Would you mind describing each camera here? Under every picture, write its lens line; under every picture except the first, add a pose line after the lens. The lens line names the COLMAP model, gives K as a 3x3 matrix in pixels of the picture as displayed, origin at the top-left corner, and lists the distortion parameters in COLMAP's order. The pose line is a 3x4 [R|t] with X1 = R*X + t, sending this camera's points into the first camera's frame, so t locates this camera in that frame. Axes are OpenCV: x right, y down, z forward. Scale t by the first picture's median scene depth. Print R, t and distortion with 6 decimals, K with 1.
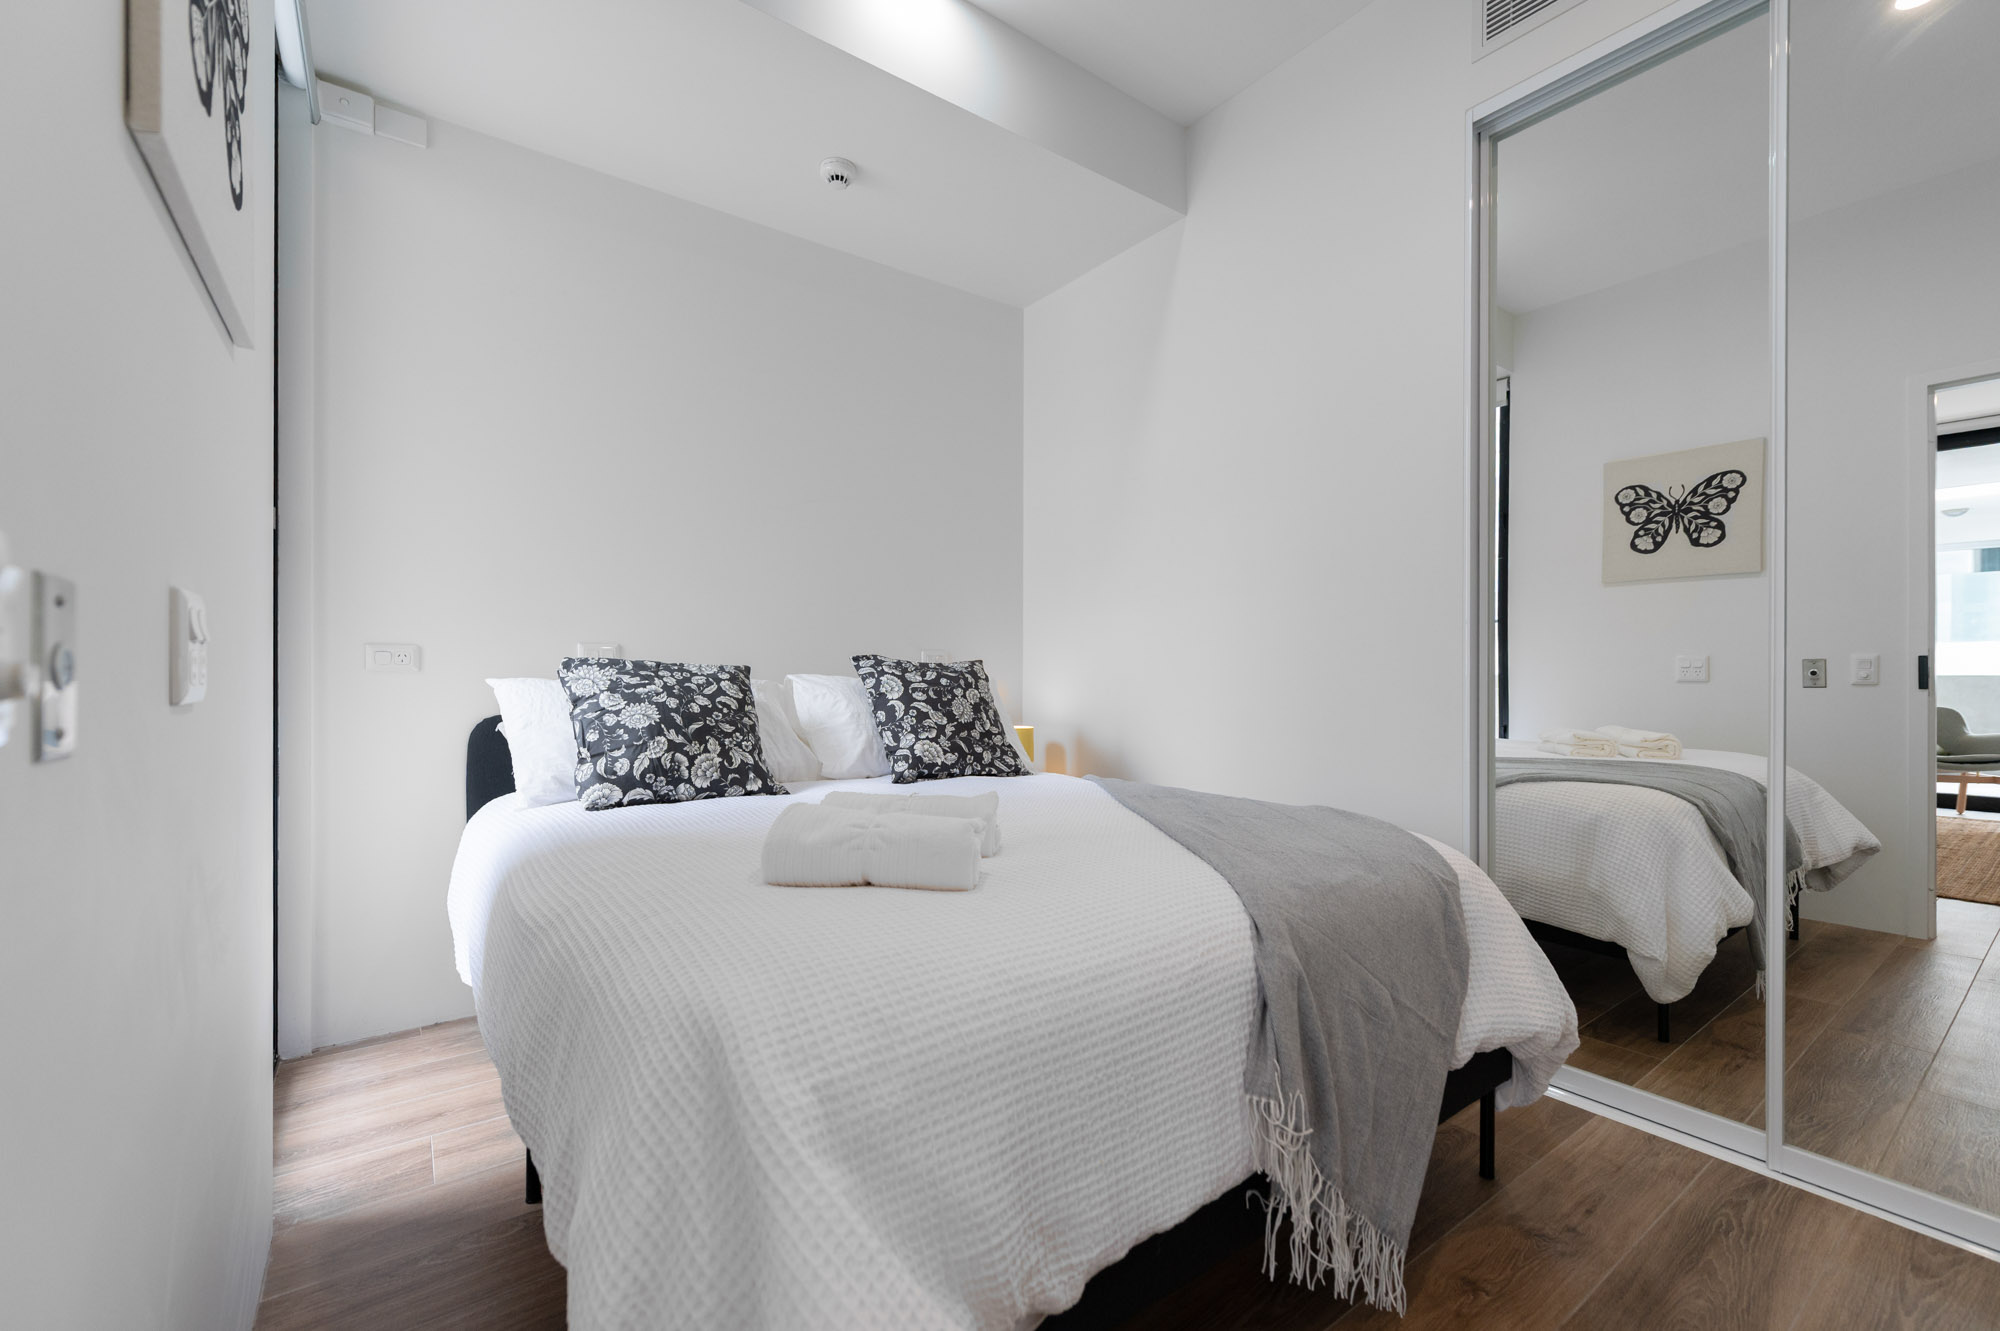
lens RADIAL K [[818.0, 0, 1006.3], [0, 818.0, 669.5], [0, 0, 1]] dist [-0.001136, -0.000033]
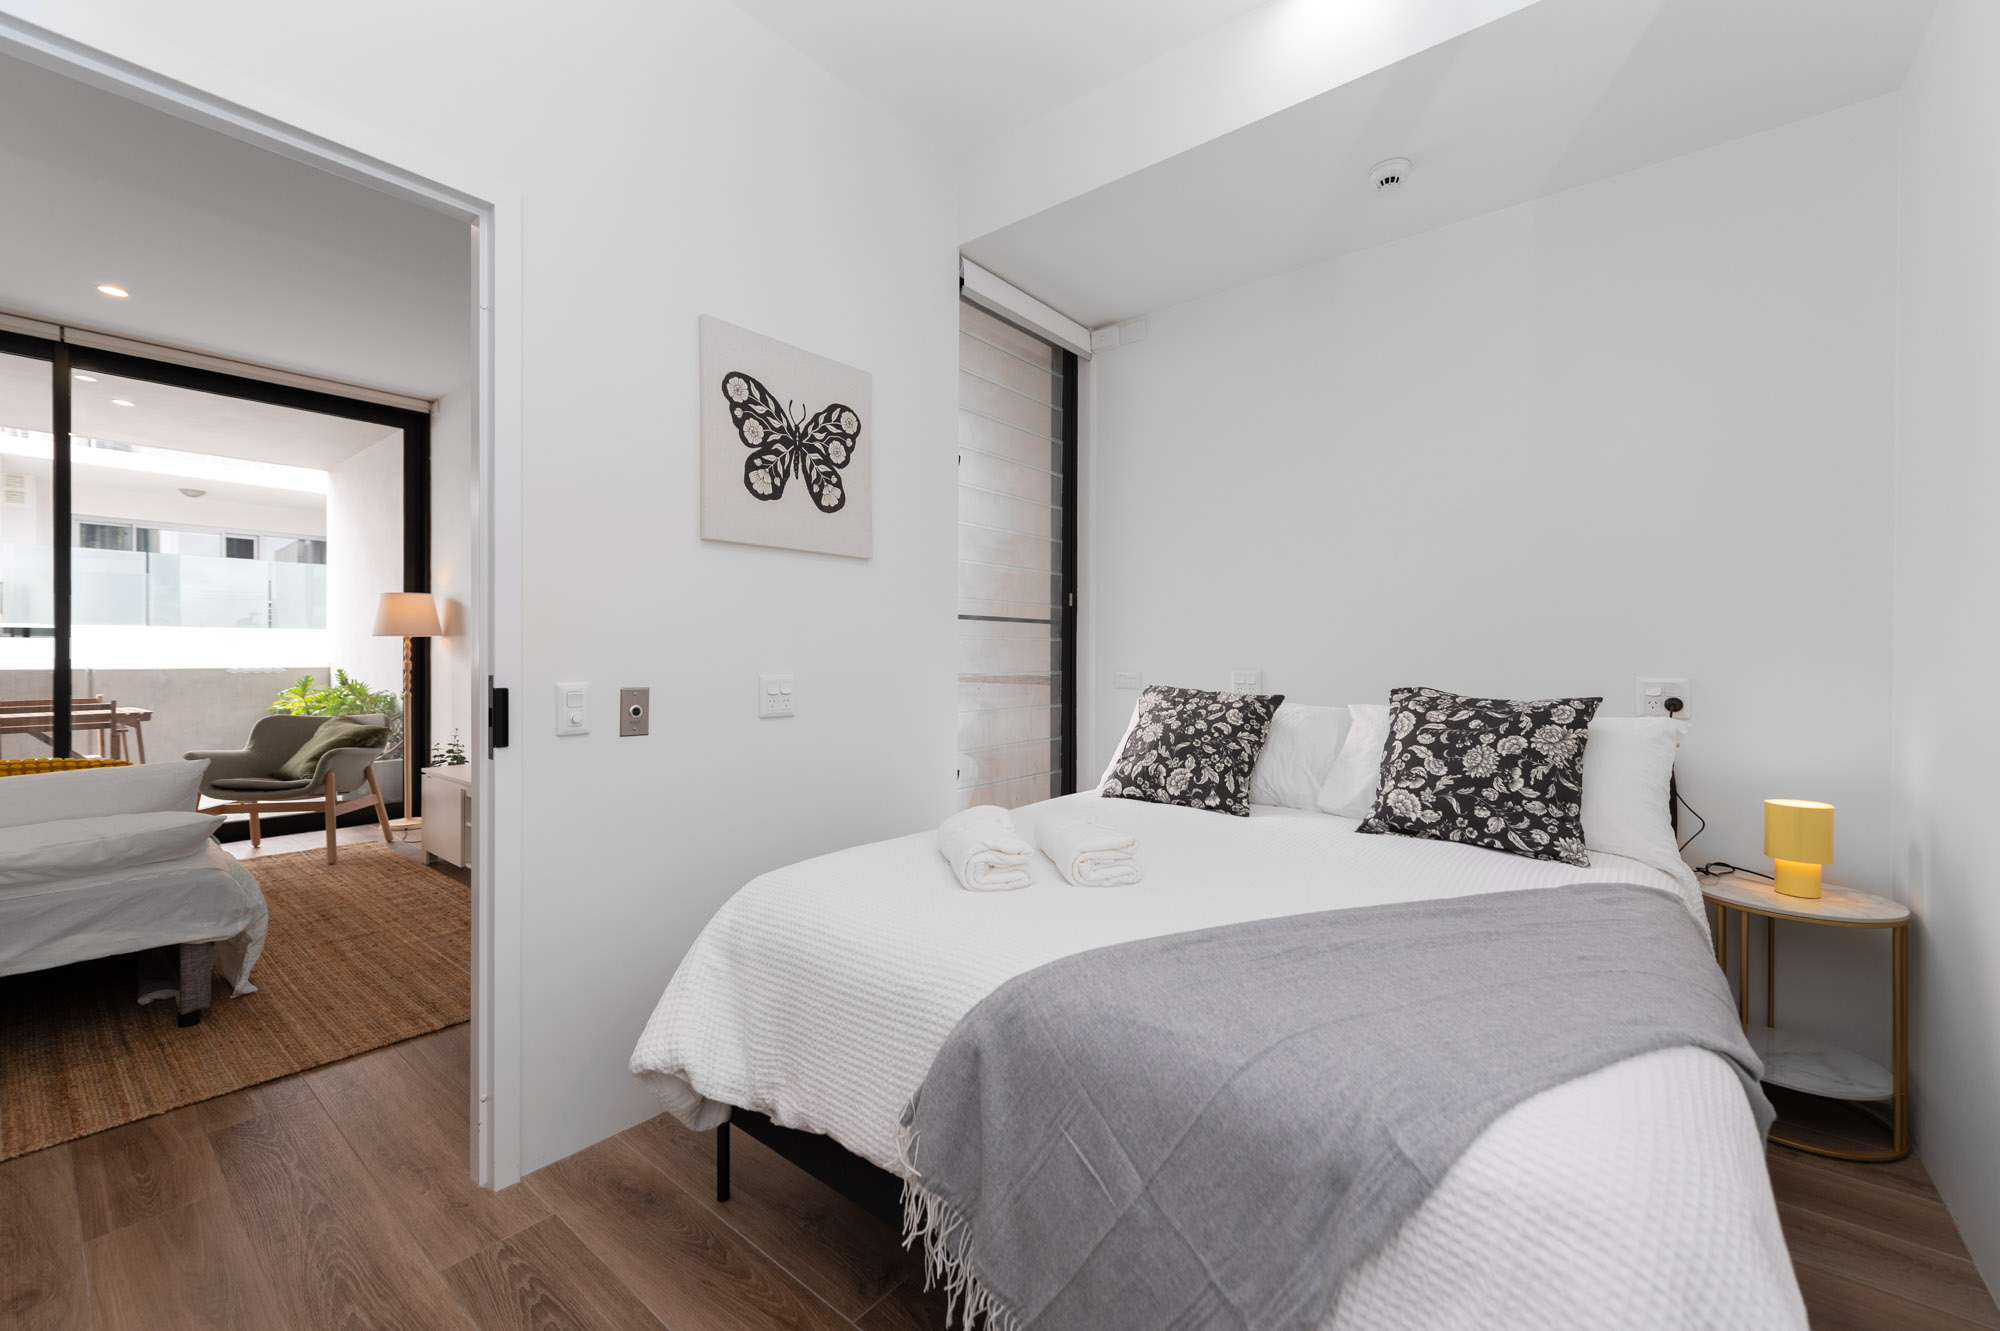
lens RADIAL K [[818.0, 0, 1008.7], [0, 818.0, 657.7], [0, 0, 1]] dist [-0.001136, -0.000033]
pose [[0.261152, 0.004920, -0.965285, 0.736033], [-0.002613, 0.999987, 0.004390, -0.067017], [0.965294, 0.001375, 0.261161, 0.419225]]
